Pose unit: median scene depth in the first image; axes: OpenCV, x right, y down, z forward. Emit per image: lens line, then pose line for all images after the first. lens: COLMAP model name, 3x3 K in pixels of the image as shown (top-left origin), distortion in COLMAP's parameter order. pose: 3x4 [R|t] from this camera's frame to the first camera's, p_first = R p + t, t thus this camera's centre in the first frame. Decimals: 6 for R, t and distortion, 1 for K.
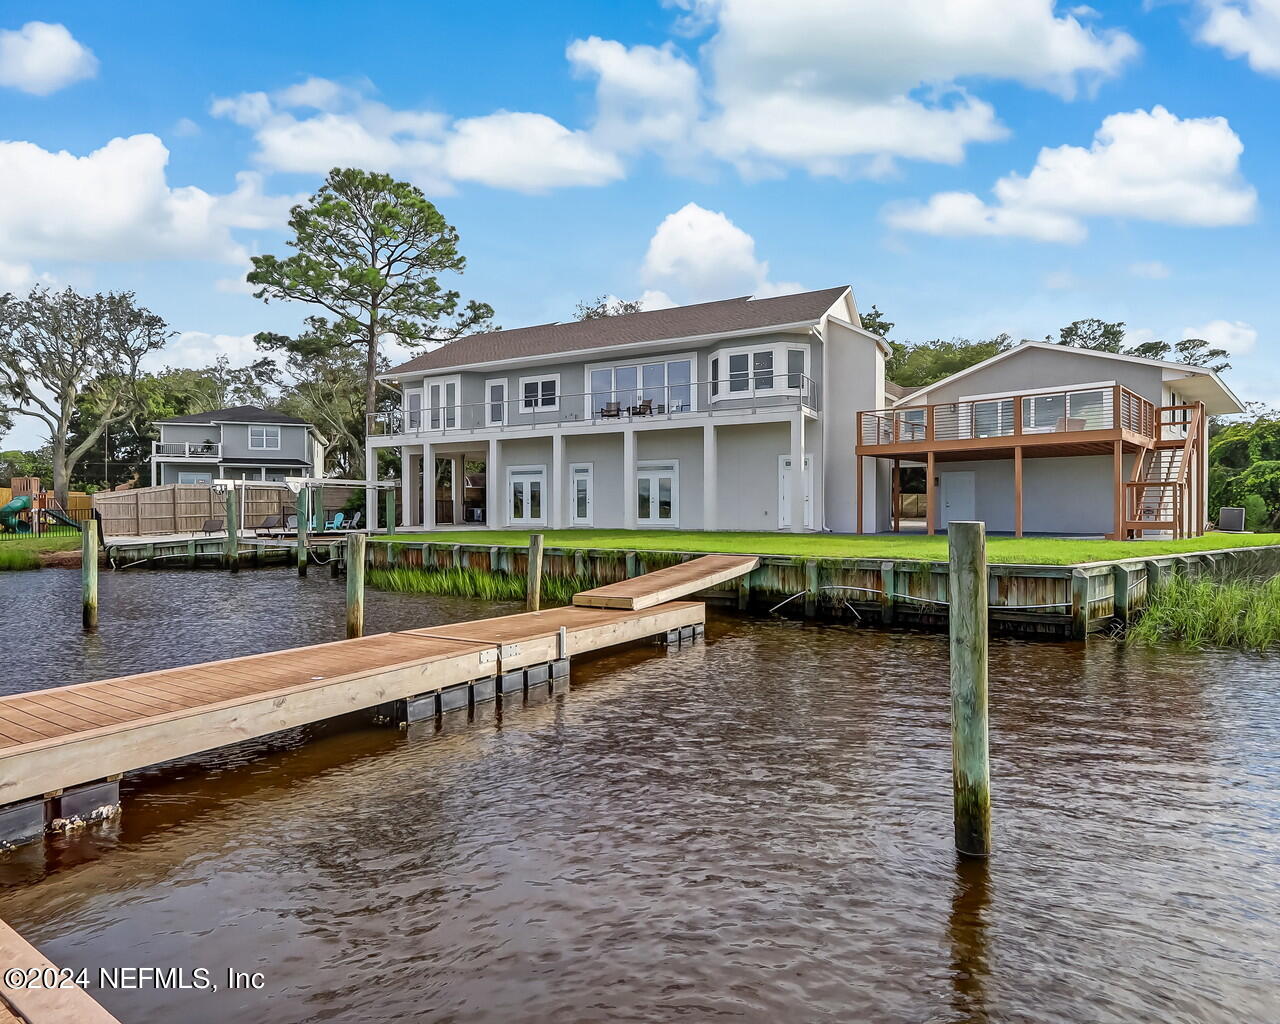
lens RADIAL K [[707.0, 0, 642.0], [0, 707.0, 516.2], [0, 0, 1]] dist [-0.000320, 0.001675]
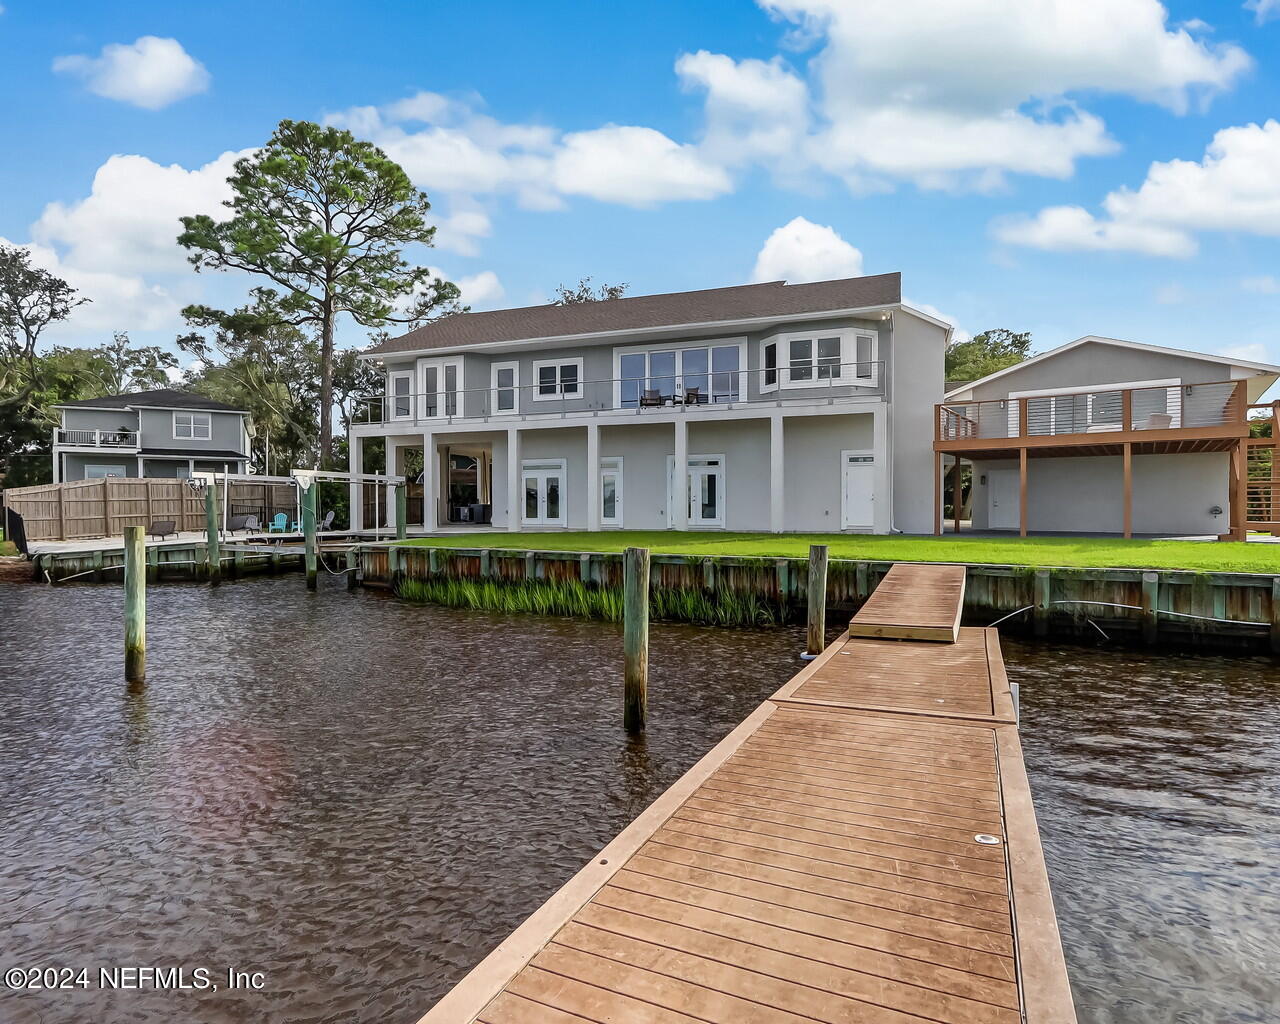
lens RADIAL K [[707.0, 0, 642.0], [0, 707.0, 516.2], [0, 0, 1]] dist [-0.000320, 0.001675]
pose [[0.991428, -0.000323, 0.130657, -0.154088], [0.000111, 0.999999, 0.001634, -0.001670], [-0.130657, -0.001605, 0.991426, 0.098067]]
